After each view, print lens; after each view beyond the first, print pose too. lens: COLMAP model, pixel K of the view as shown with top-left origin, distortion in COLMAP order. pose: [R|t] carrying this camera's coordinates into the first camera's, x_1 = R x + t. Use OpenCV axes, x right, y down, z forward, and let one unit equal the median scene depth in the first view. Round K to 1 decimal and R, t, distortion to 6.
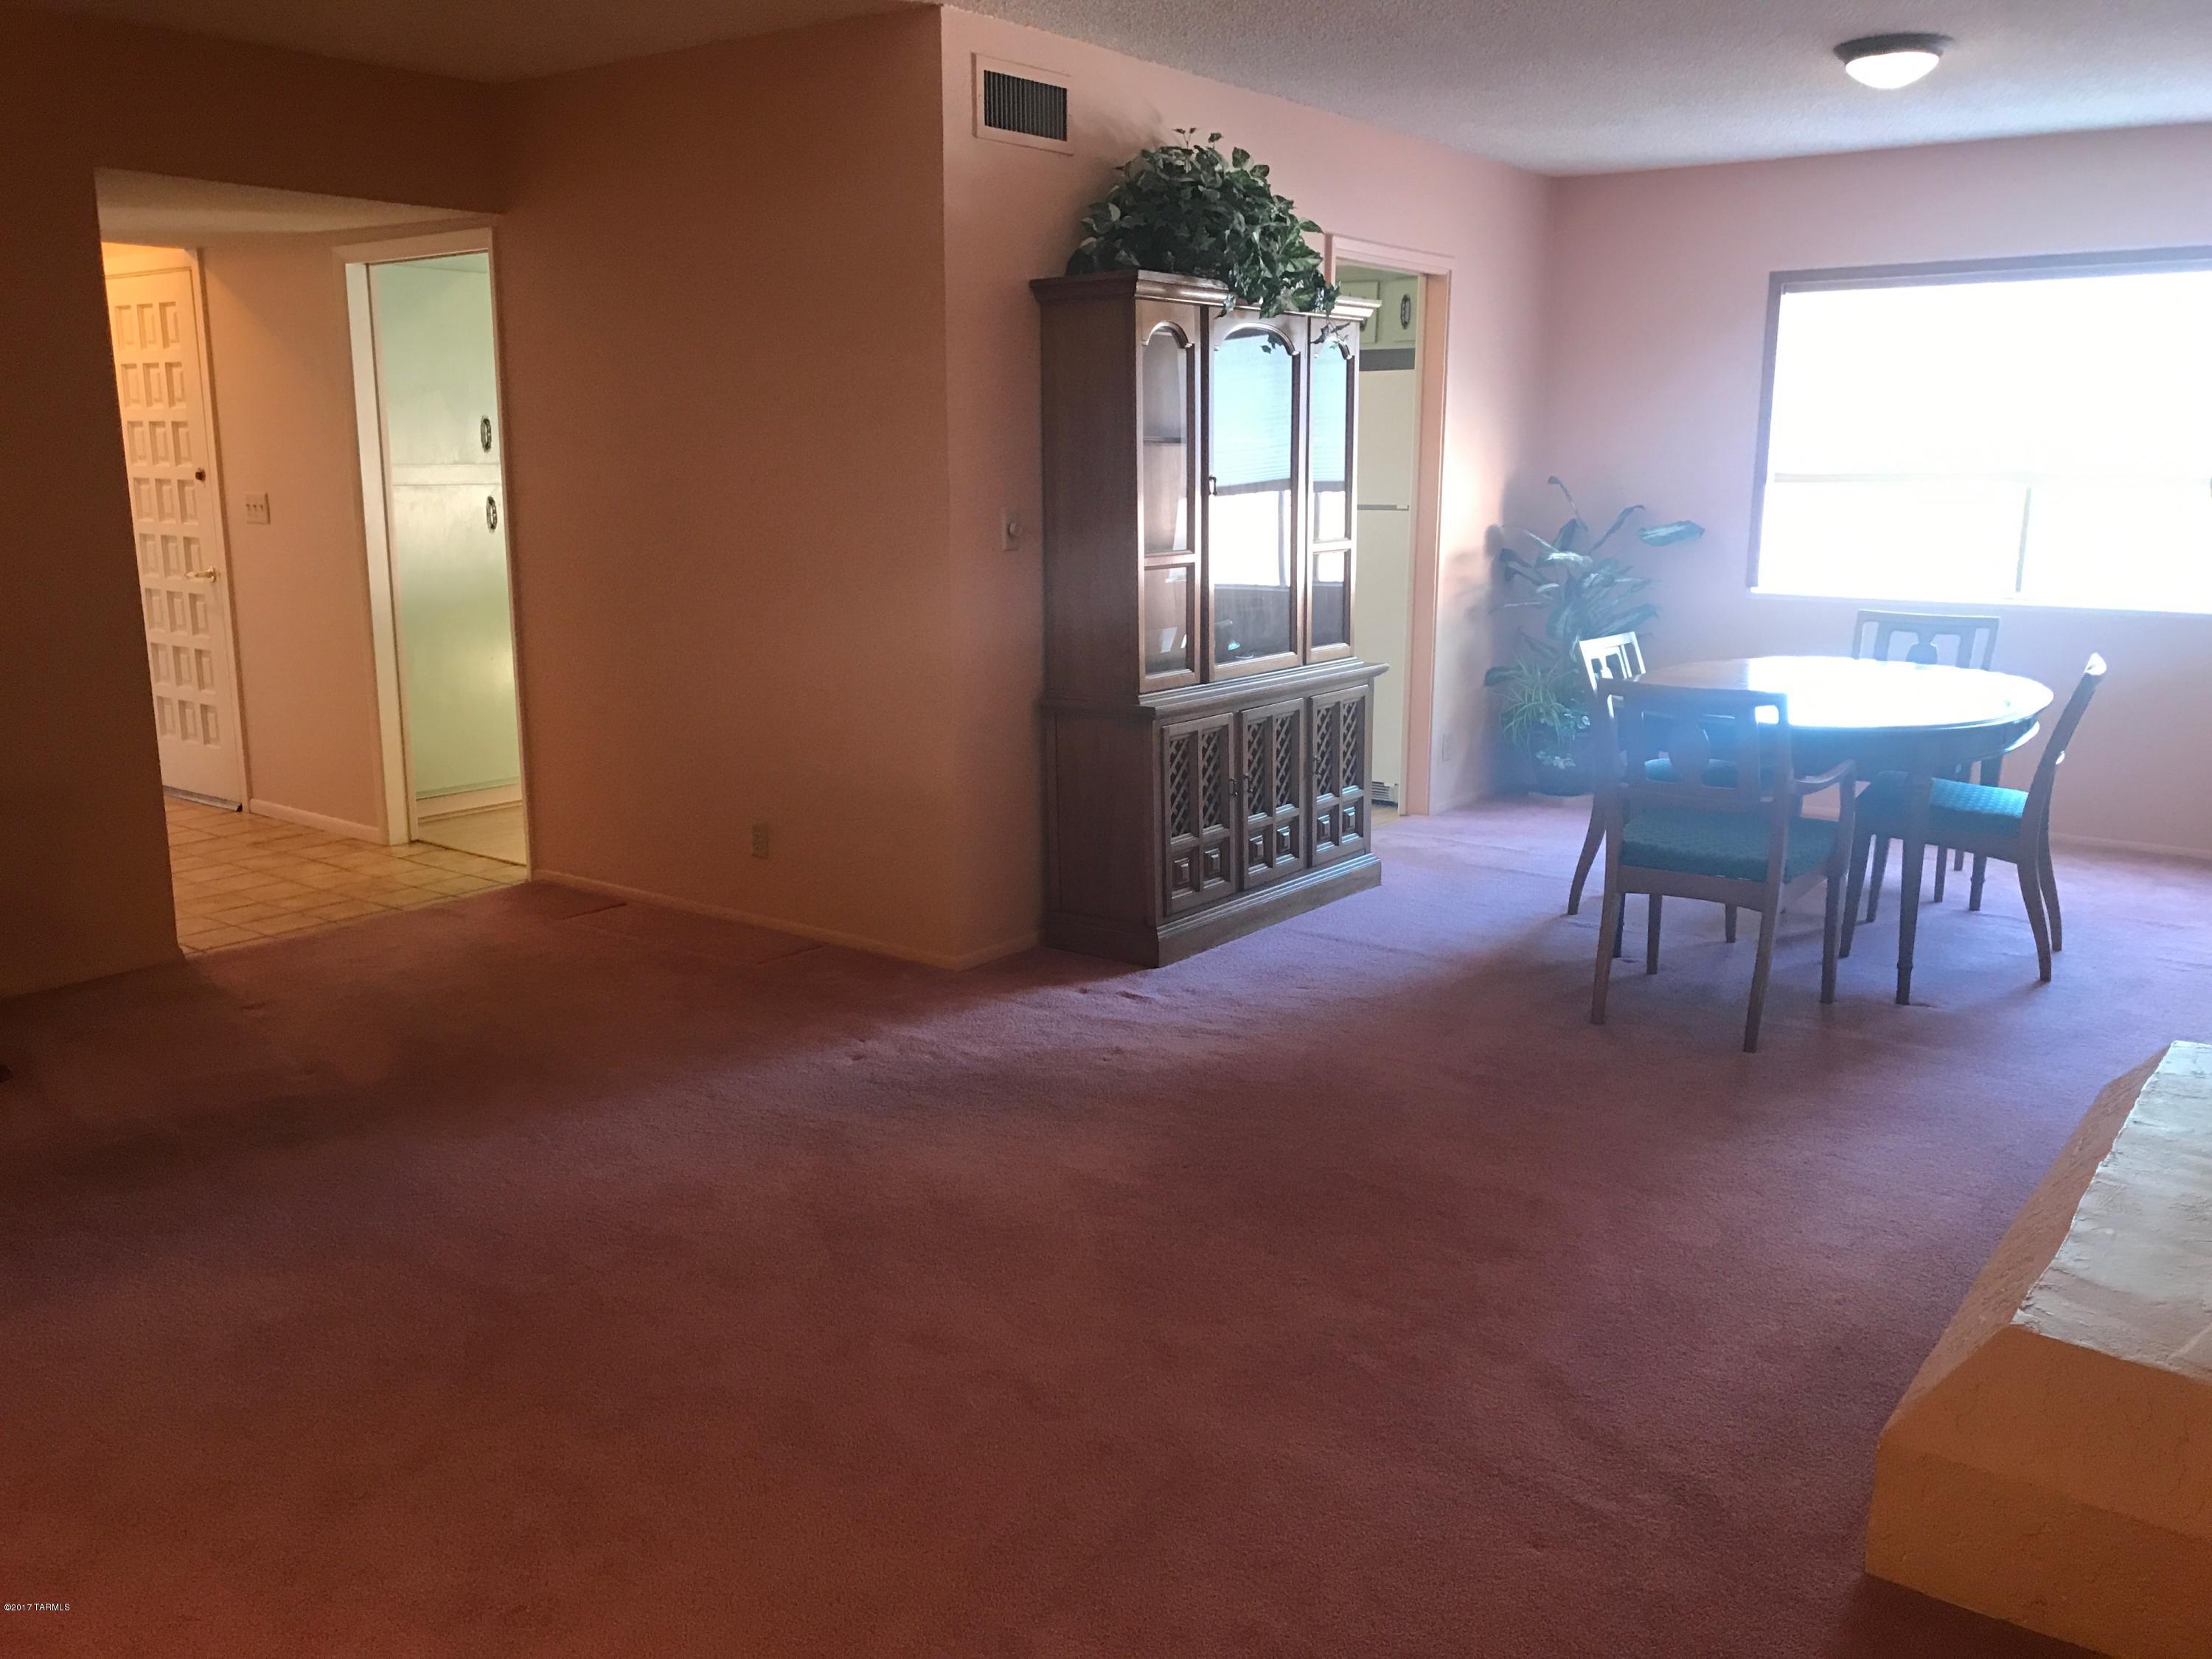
lens RADIAL K [[1811.8, 0, 1111.4], [0, 1811.8, 828.9], [0, 0, 1]] dist [0.018382, -0.027291]
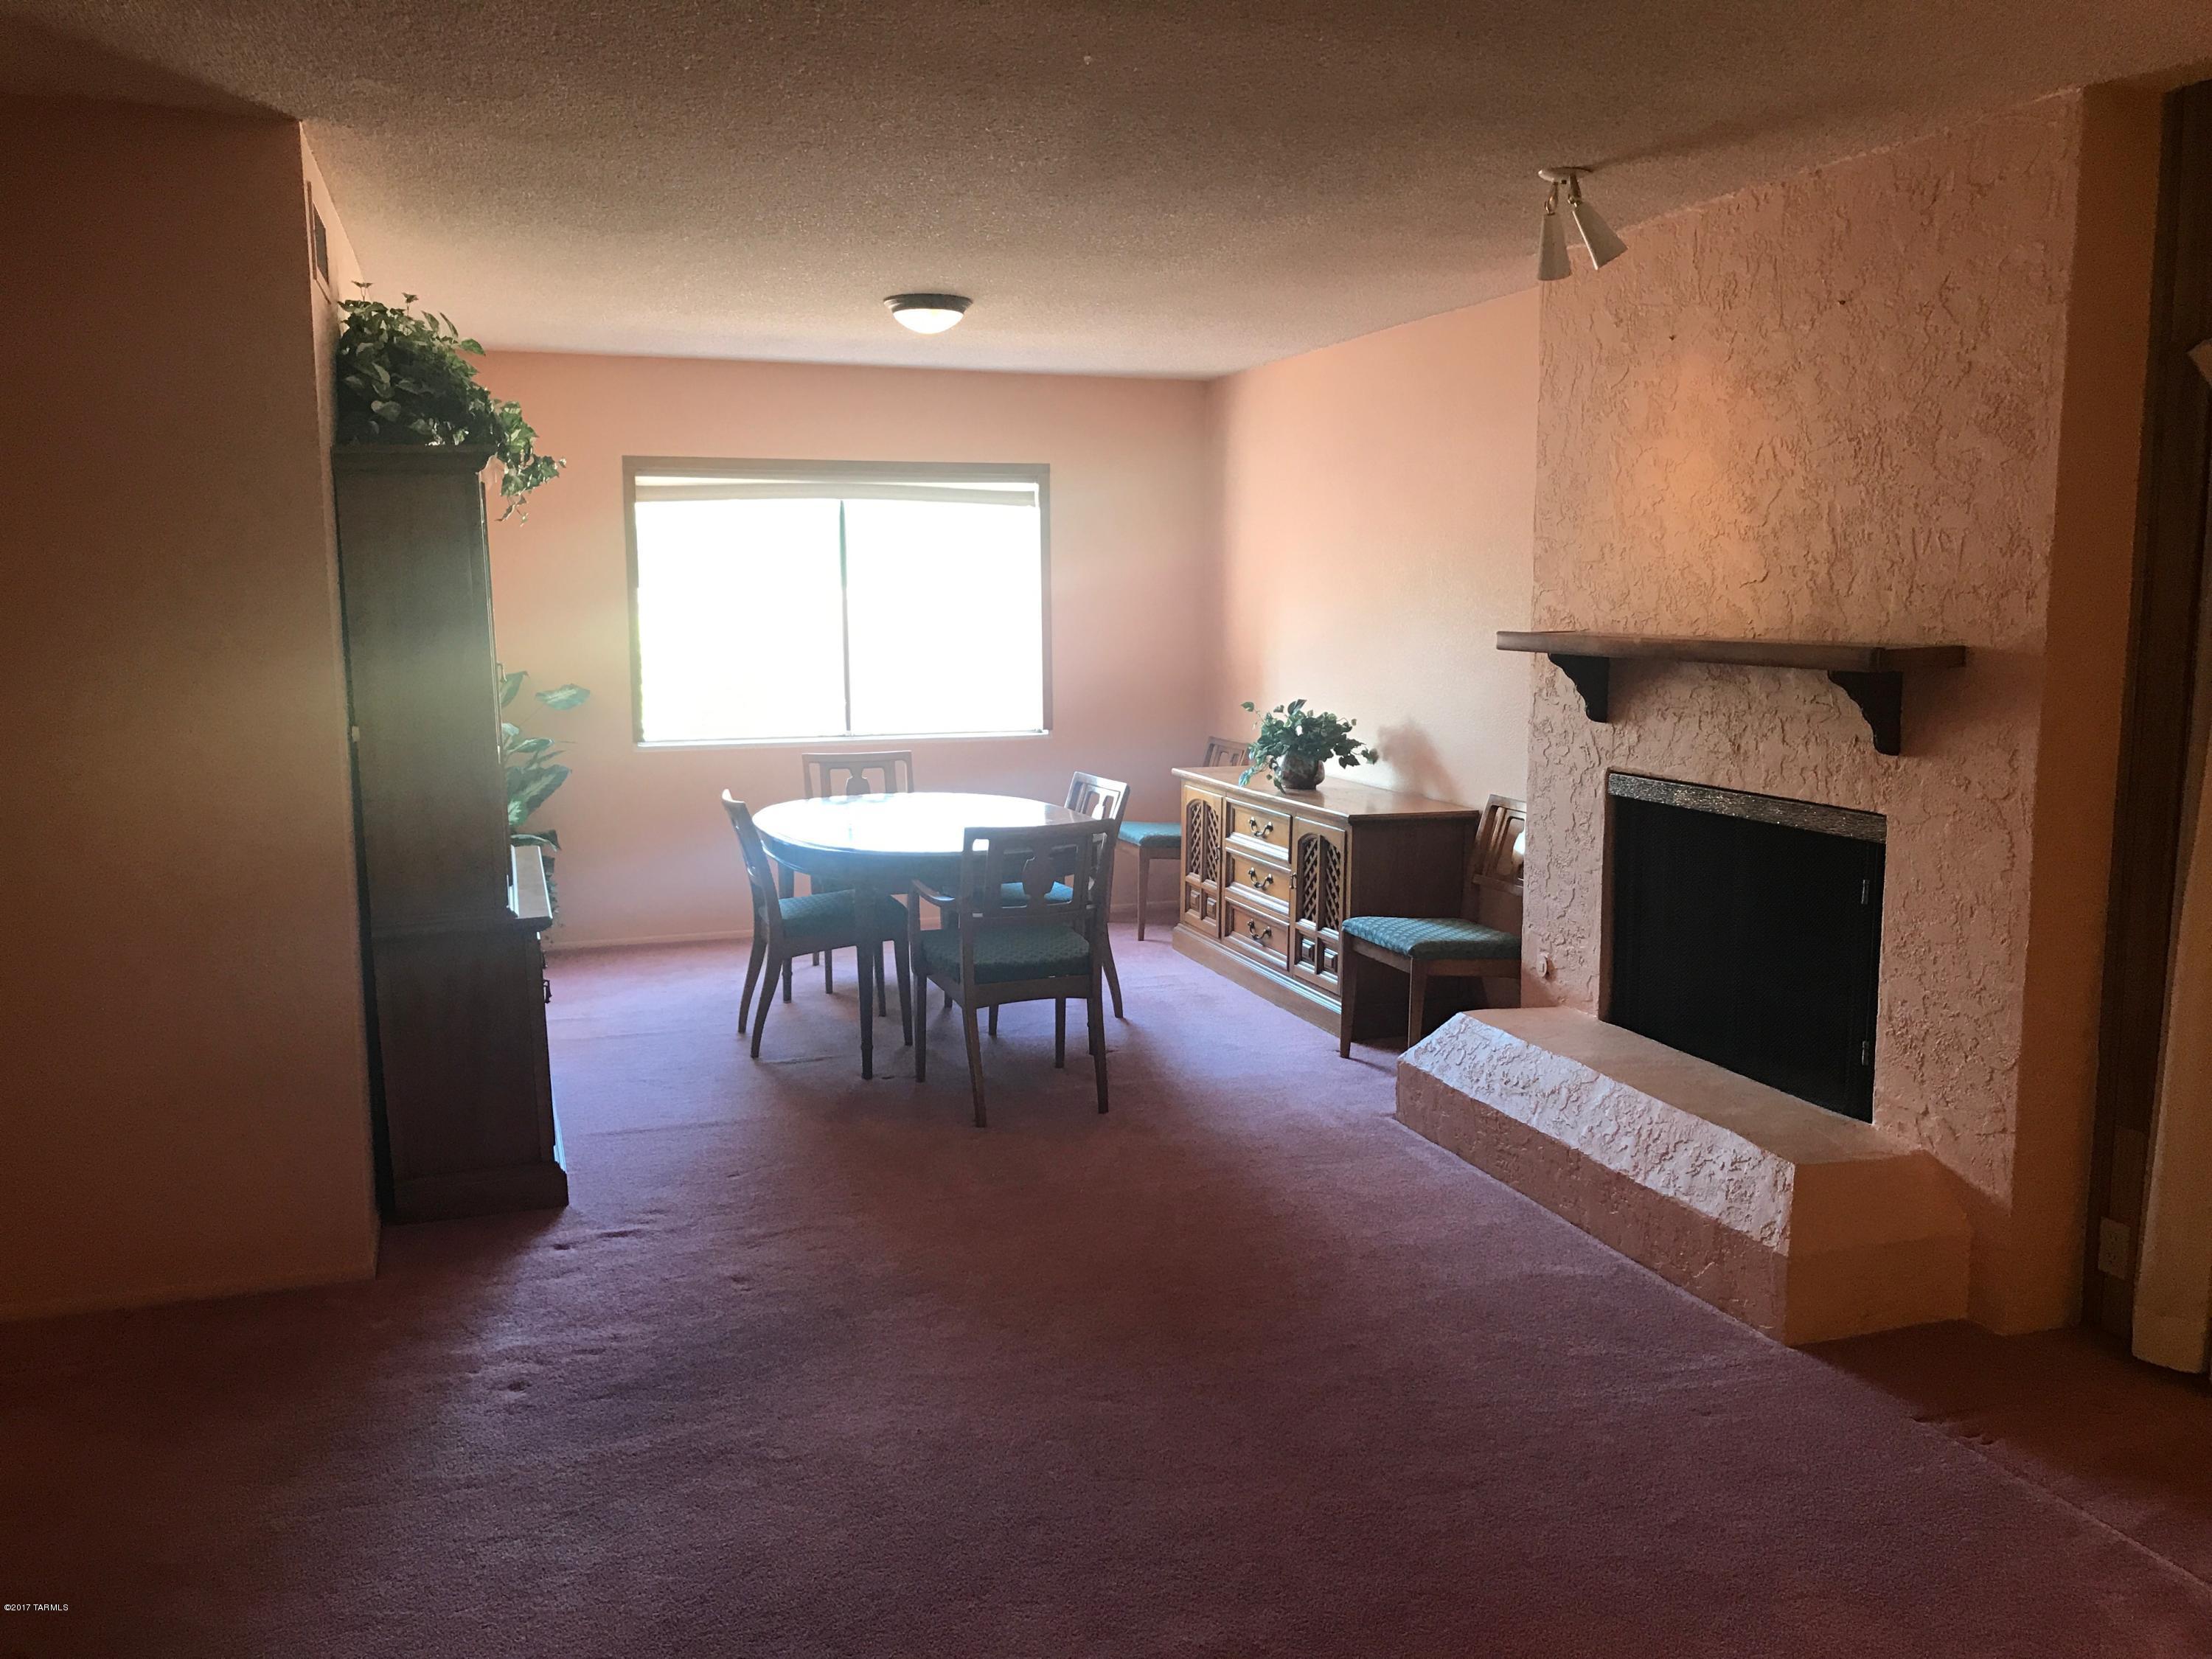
lens RADIAL K [[1811.8, 0, 1112.9], [0, 1811.8, 826.7], [0, 0, 1]] dist [0.018382, -0.027291]
pose [[0.550813, -0.115490, 0.826600, -0.569079], [0.177087, 0.984002, 0.019478, -0.080845], [-0.815626, 0.135651, 0.562453, 0.252805]]
